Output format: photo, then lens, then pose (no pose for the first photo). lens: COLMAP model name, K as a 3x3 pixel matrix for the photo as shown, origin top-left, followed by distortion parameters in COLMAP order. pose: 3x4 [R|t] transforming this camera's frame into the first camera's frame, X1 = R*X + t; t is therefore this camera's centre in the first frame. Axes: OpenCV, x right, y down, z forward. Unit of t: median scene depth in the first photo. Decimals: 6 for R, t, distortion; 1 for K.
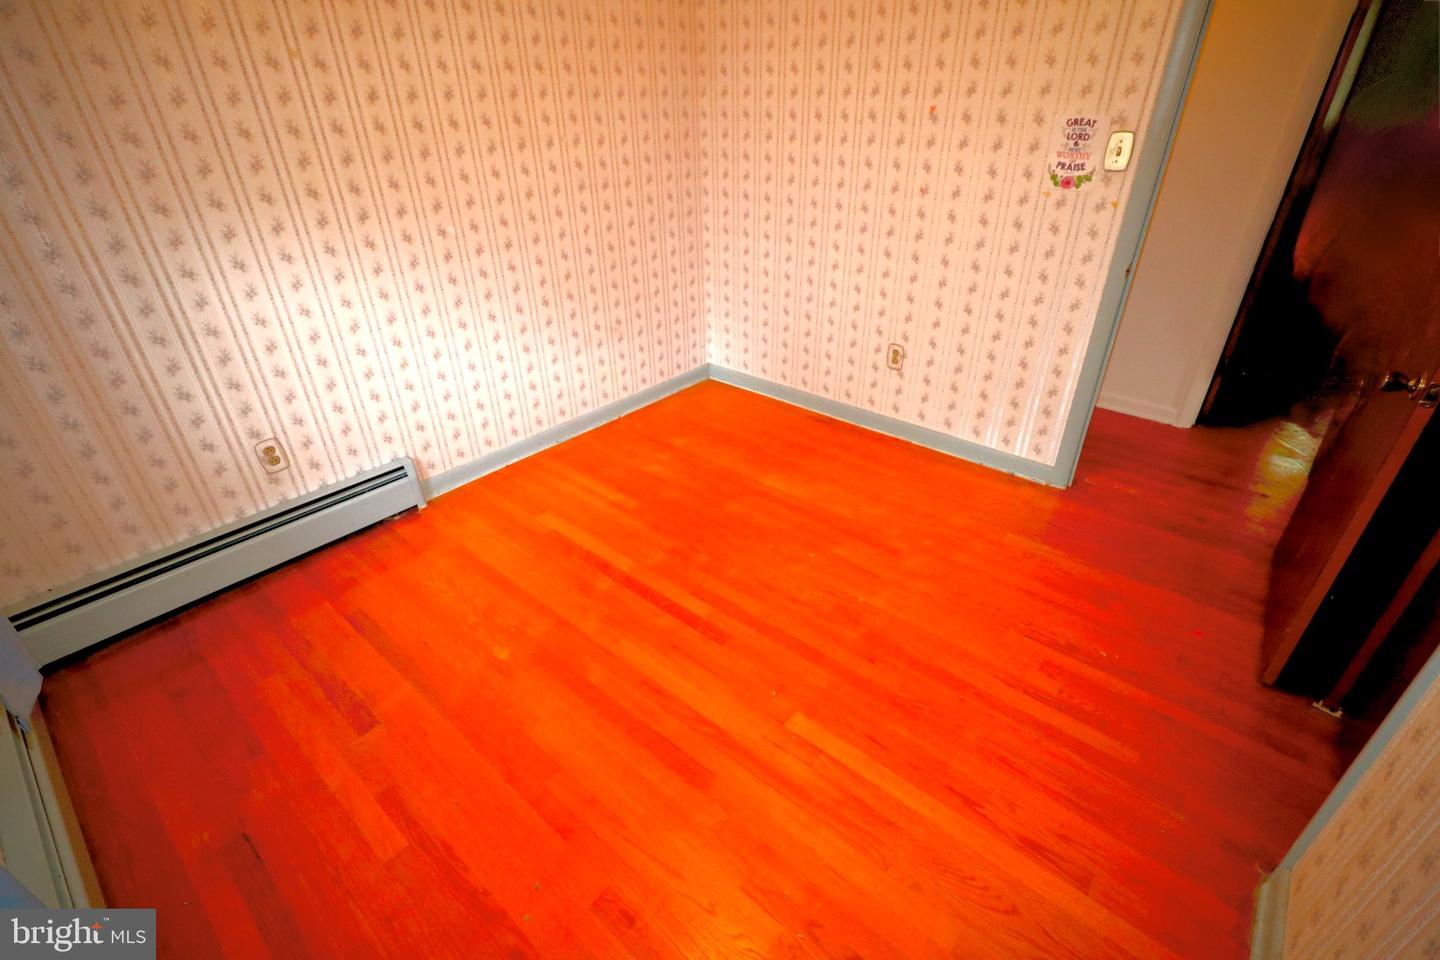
lens RADIAL K [[664.4, 0, 720.0], [0, 664.4, 480.0], [0, 0, 1]] dist [-0.000953, -0.000694]
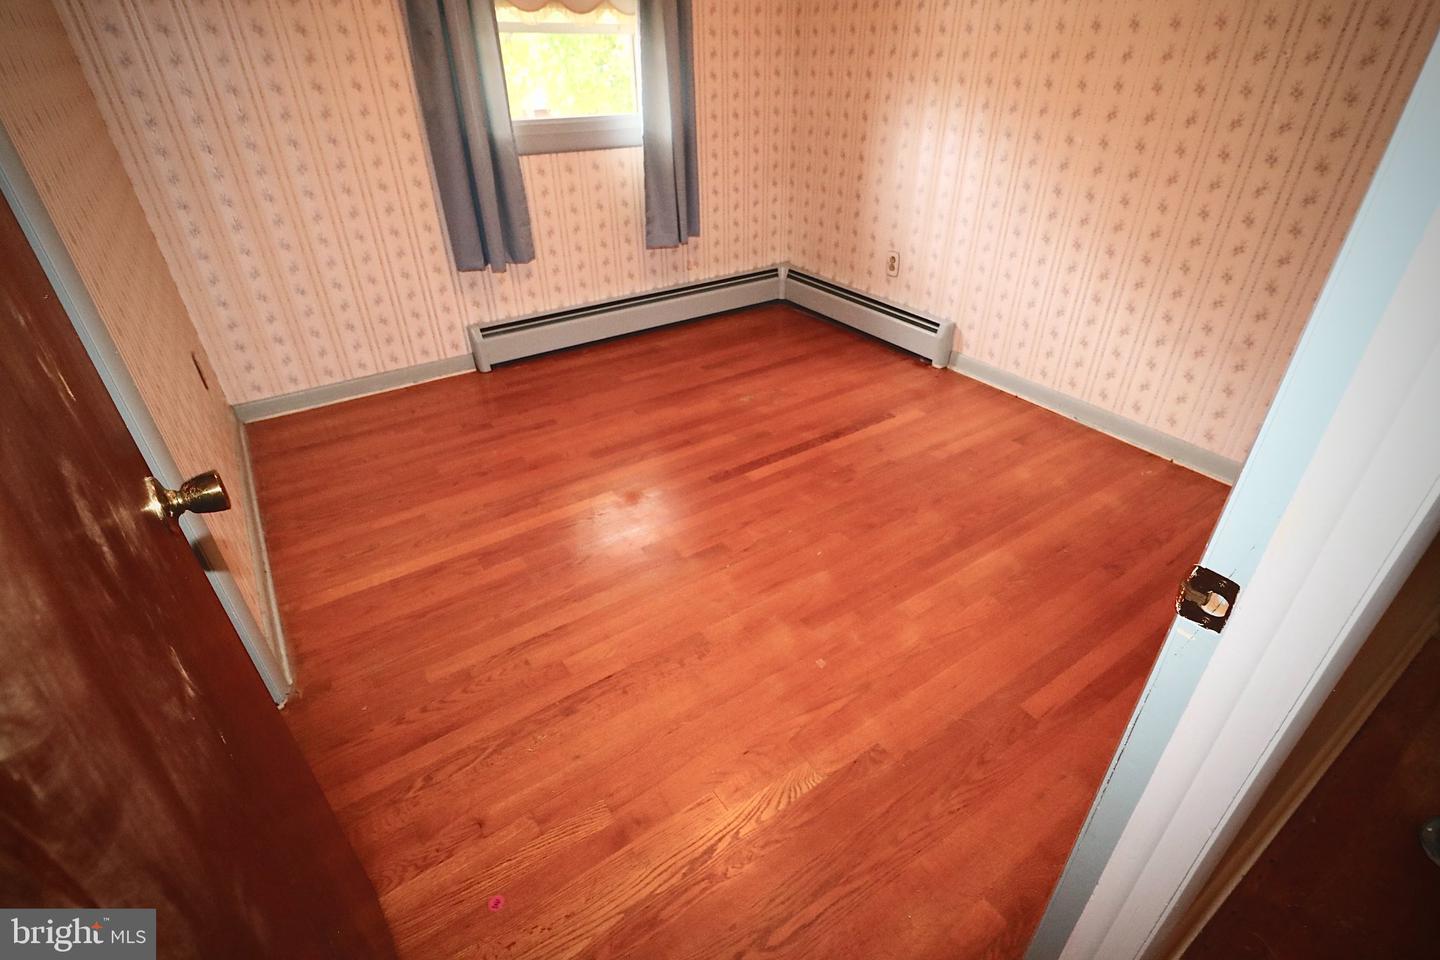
lens RADIAL K [[678.8, 0, 726.3], [0, 678.8, 464.5], [0, 0, 1]] dist [0.001366, -0.000056]
pose [[-0.253574, 0.515992, -0.818201, 0.797380], [-0.484709, 0.664215, 0.569101, -0.385014], [0.837113, 0.540898, 0.081678, 0.759545]]
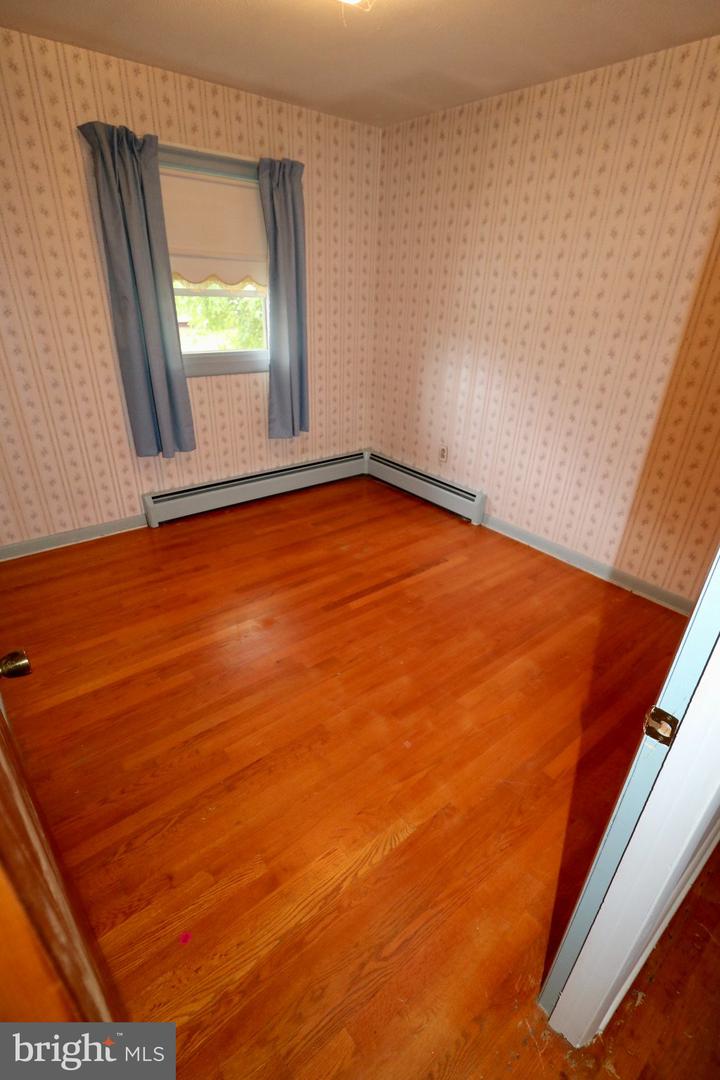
lens RADIAL K [[498.3, 0, 360.0], [0, 498.3, 540.0], [0, 0, 1]] dist [-0.000953, -0.000694]
pose [[-0.178857, 0.451349, -0.874239, 0.825525], [-0.526280, 0.706873, 0.472611, -0.422636], [0.831288, 0.544624, 0.111107, 0.705021]]
